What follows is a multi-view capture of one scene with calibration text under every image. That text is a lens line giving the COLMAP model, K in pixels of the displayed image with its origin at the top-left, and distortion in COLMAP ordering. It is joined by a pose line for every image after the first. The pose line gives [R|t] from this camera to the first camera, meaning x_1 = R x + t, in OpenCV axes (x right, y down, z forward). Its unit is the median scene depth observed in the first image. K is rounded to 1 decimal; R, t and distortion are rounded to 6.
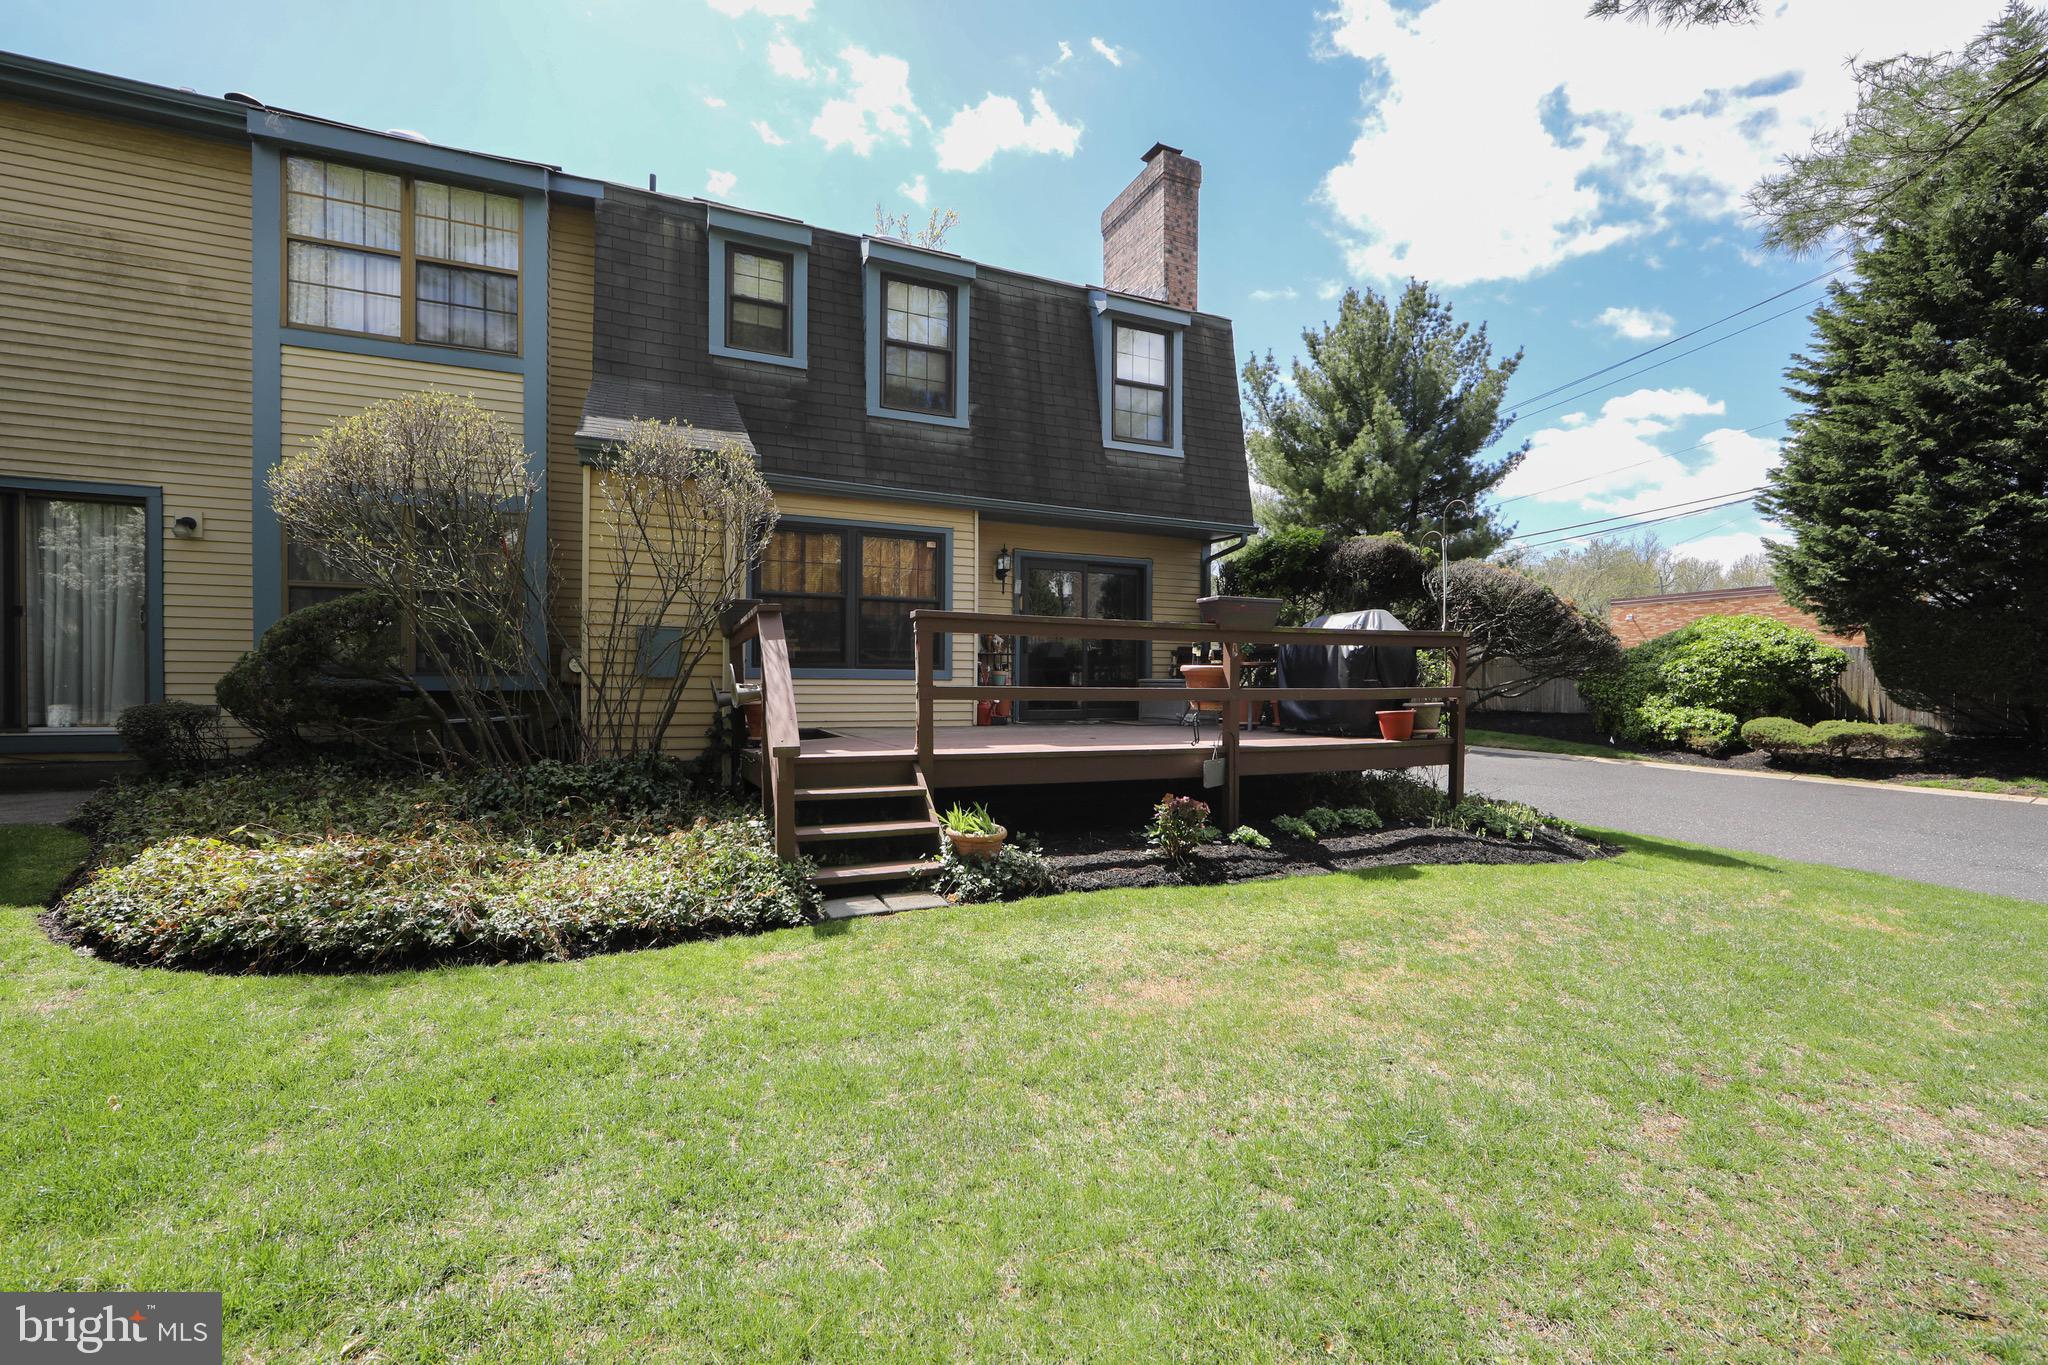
lens RADIAL K [[825.4, 0, 1023.3], [0, 825.4, 693.9], [0, 0, 1]] dist [-0.001487, -0.000251]
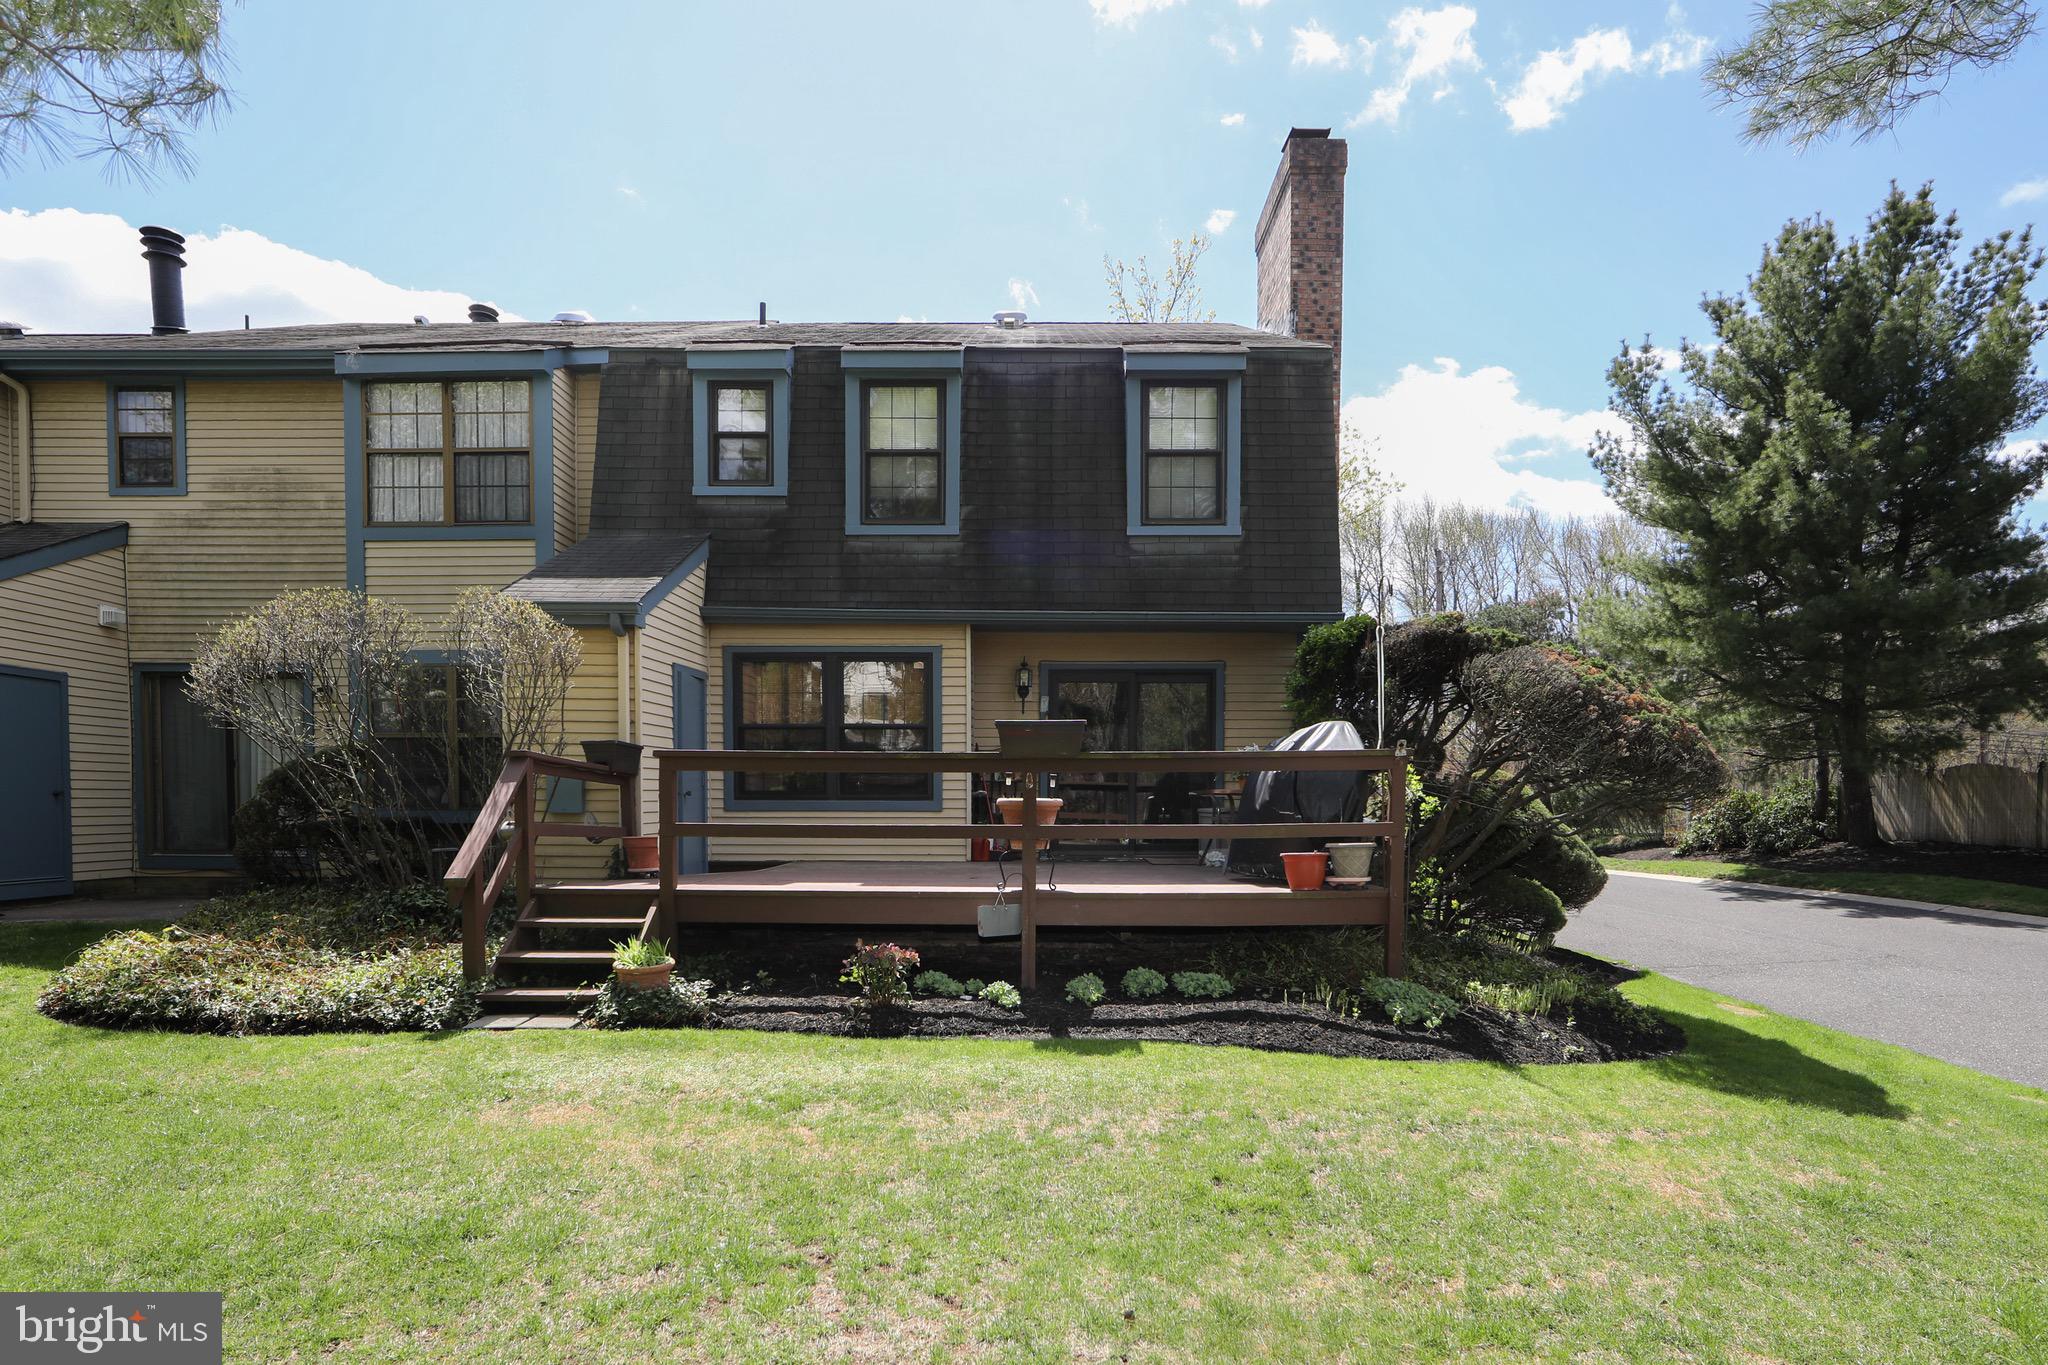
lens RADIAL K [[983.2, 0, 1025.2], [0, 983.2, 841.9], [0, 0, 1]] dist [-0.003661, -0.000889]
pose [[0.918239, 0.010945, -0.395876, 0.451438], [-0.001416, 0.999702, 0.024356, -0.009750], [0.396025, -0.021804, 0.917981, 0.028658]]
